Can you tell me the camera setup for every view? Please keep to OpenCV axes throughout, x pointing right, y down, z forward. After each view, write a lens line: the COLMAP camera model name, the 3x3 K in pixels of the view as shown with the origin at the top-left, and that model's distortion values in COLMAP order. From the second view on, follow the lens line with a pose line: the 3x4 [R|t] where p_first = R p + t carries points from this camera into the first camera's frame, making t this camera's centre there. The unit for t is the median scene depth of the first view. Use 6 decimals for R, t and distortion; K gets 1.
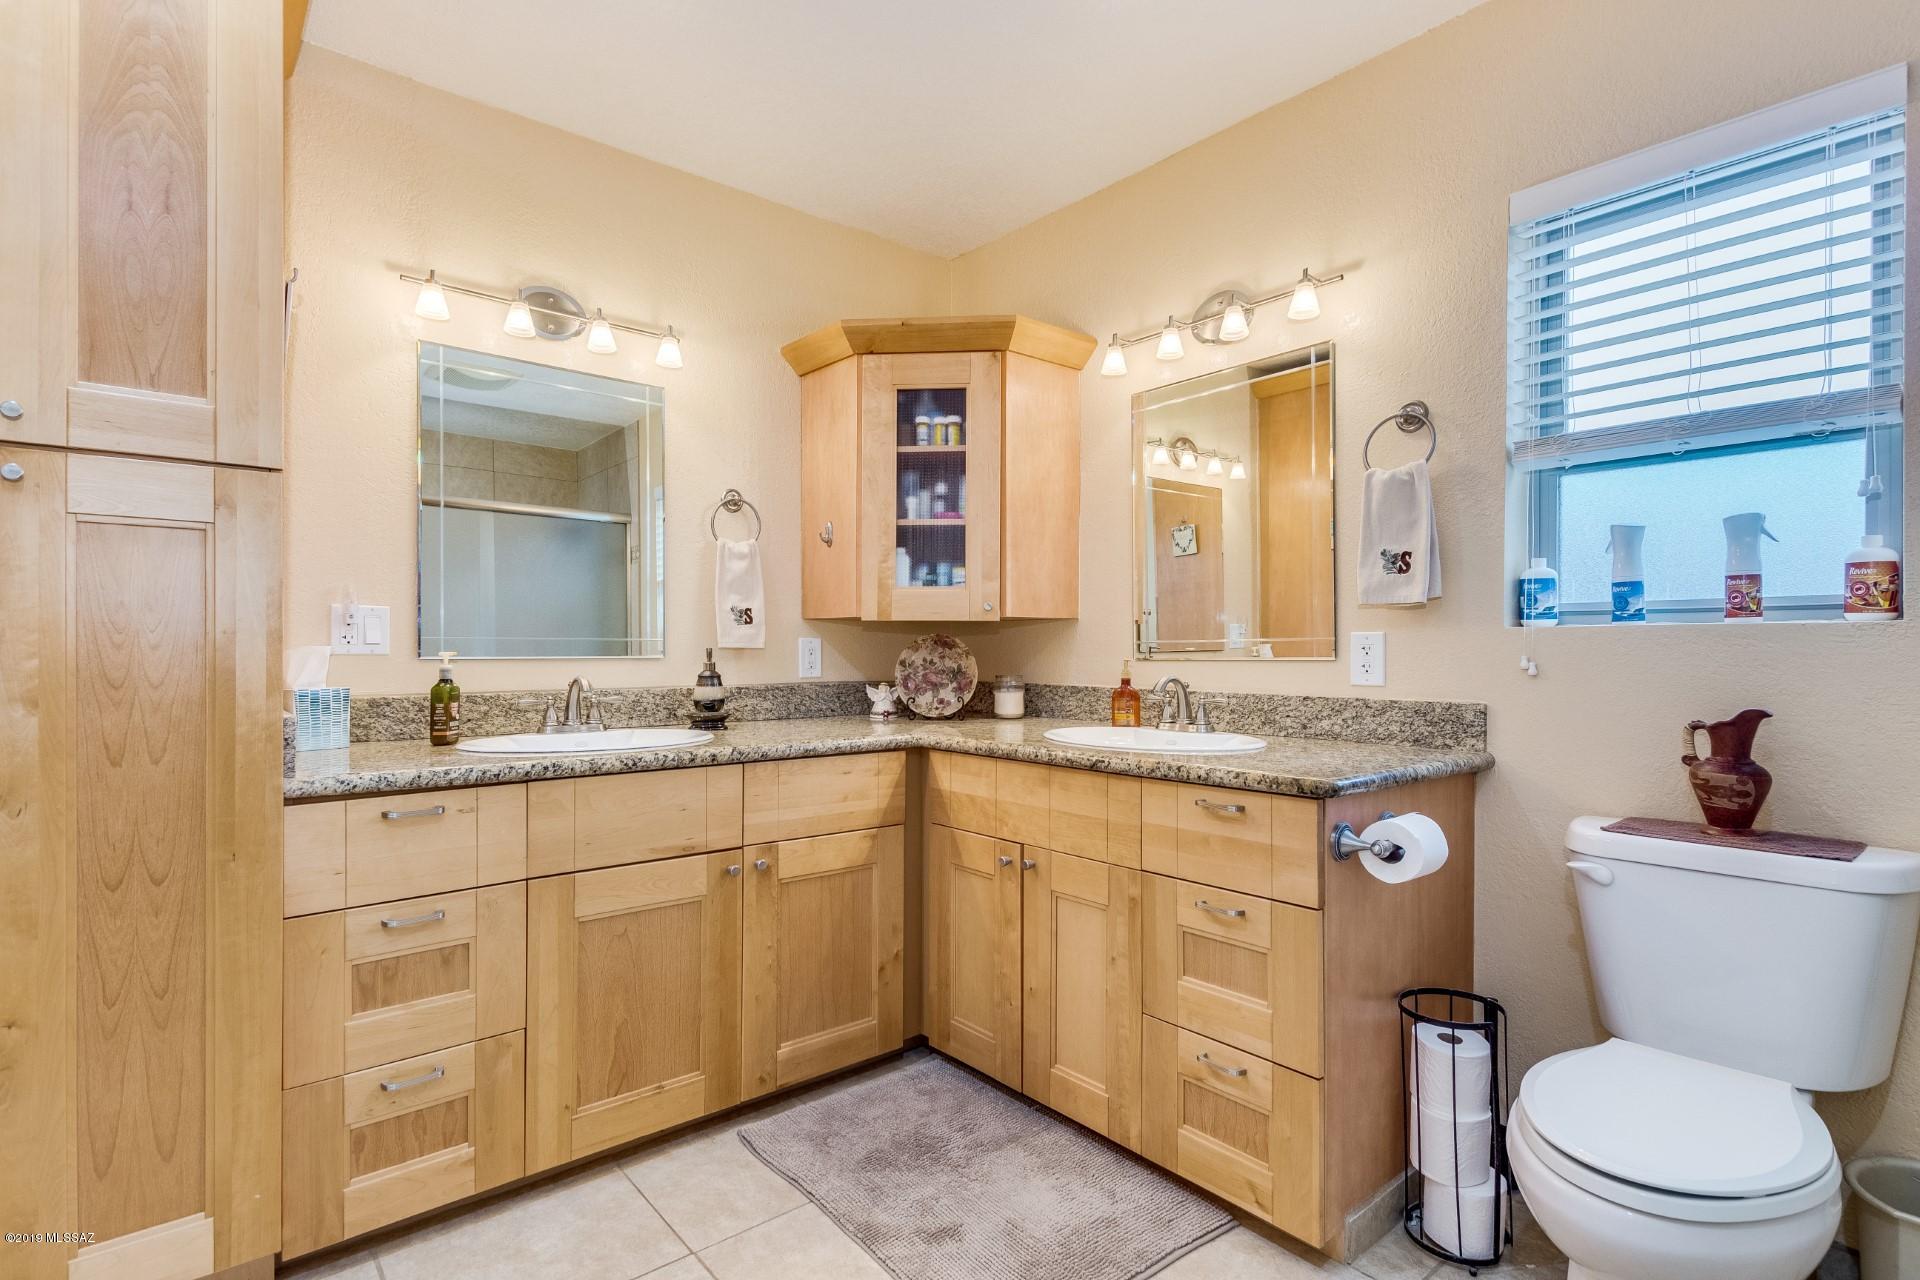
lens RADIAL K [[917.1, 0, 953.1], [0, 917.1, 642.0], [0, 0, 1]] dist [0.001395, 0.000118]
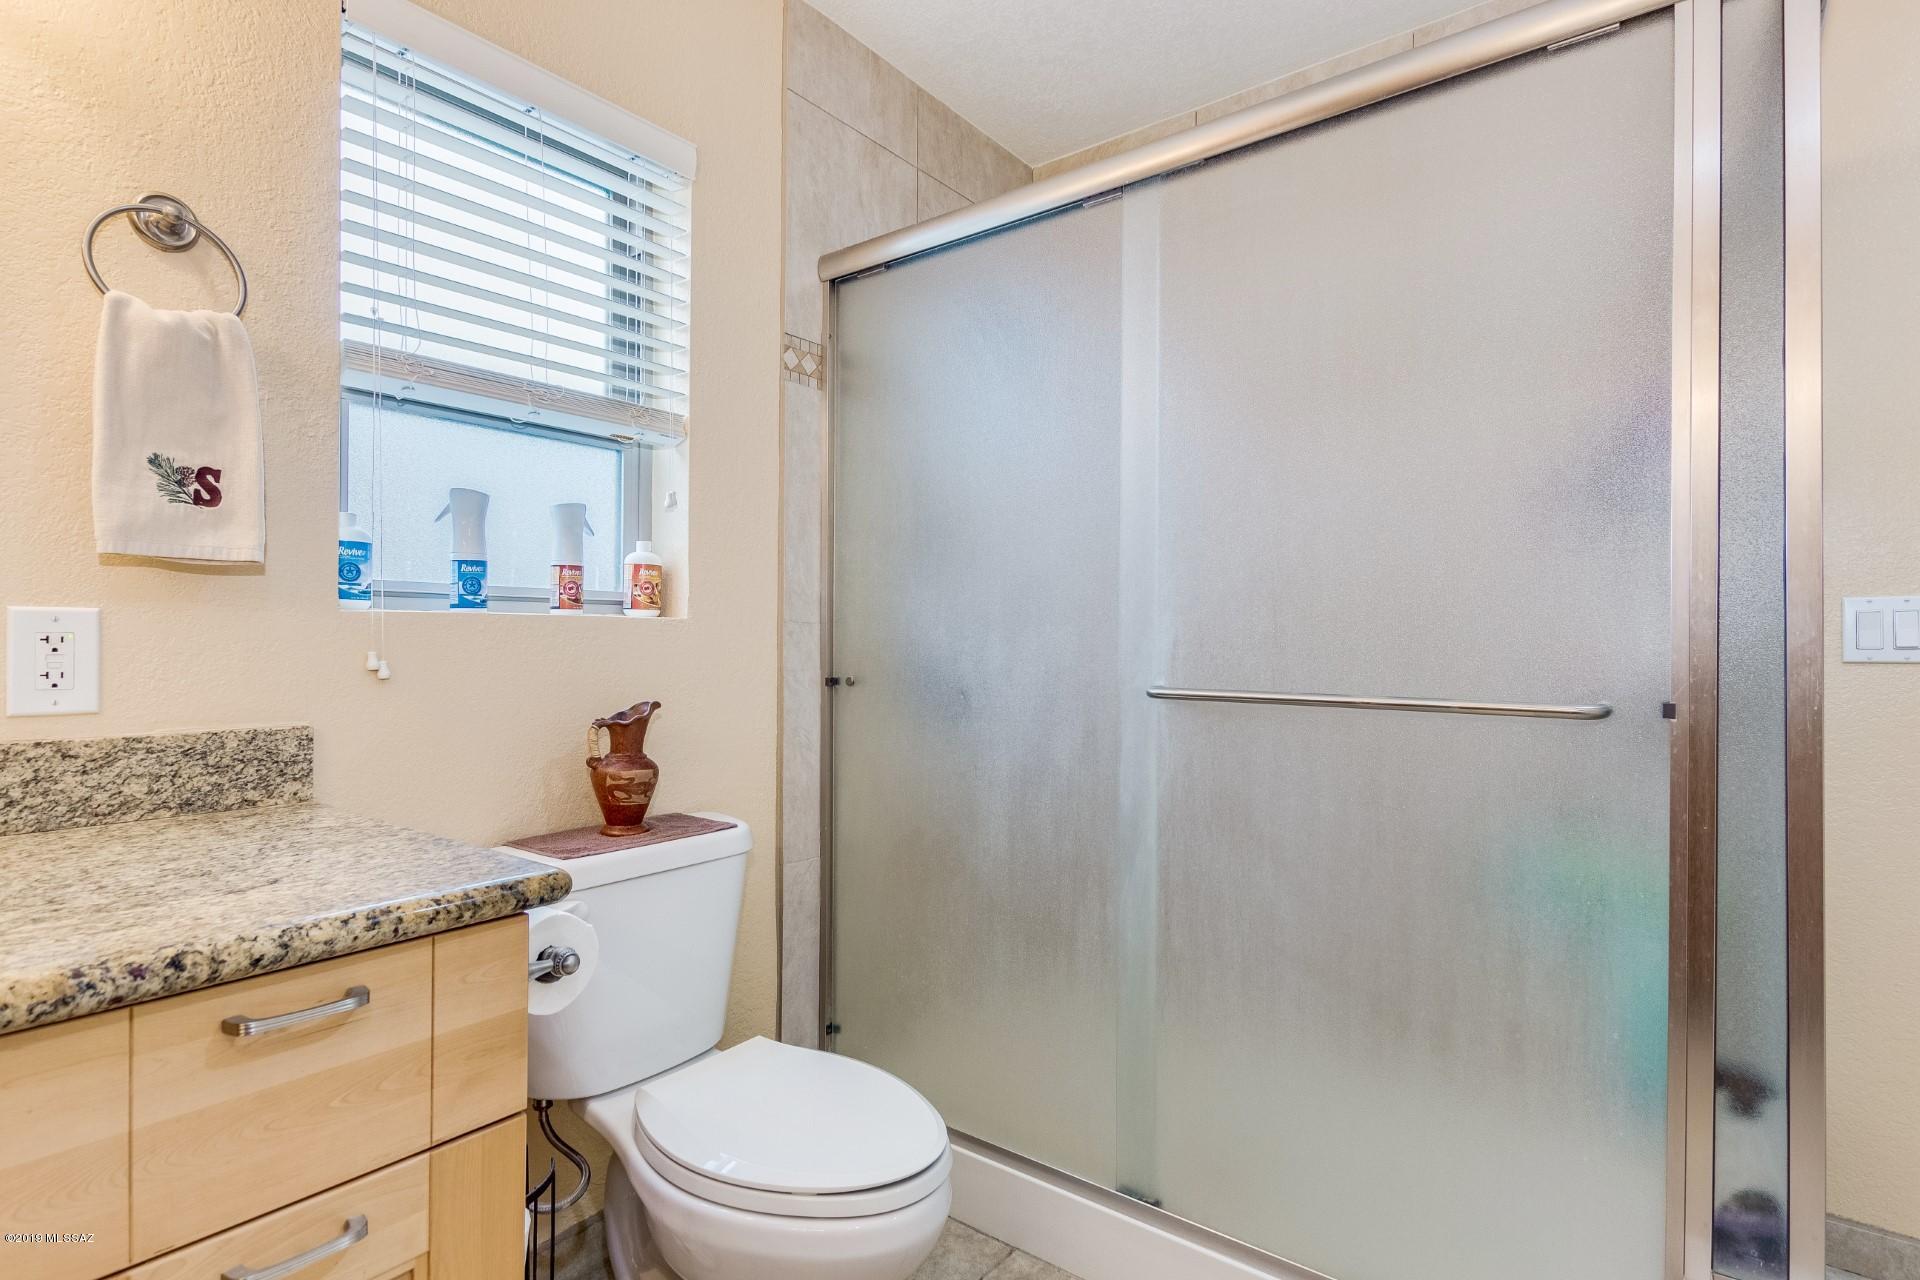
lens RADIAL K [[946.9, 0, 950.8], [0, 946.9, 646.2], [0, 0, 1]] dist [0.012629, -0.000341]
pose [[-0.203631, -0.001644, 0.979046, -0.176647], [-0.006966, 0.999976, 0.000231, 0.007697], [-0.979023, -0.006773, -0.203637, 0.700984]]
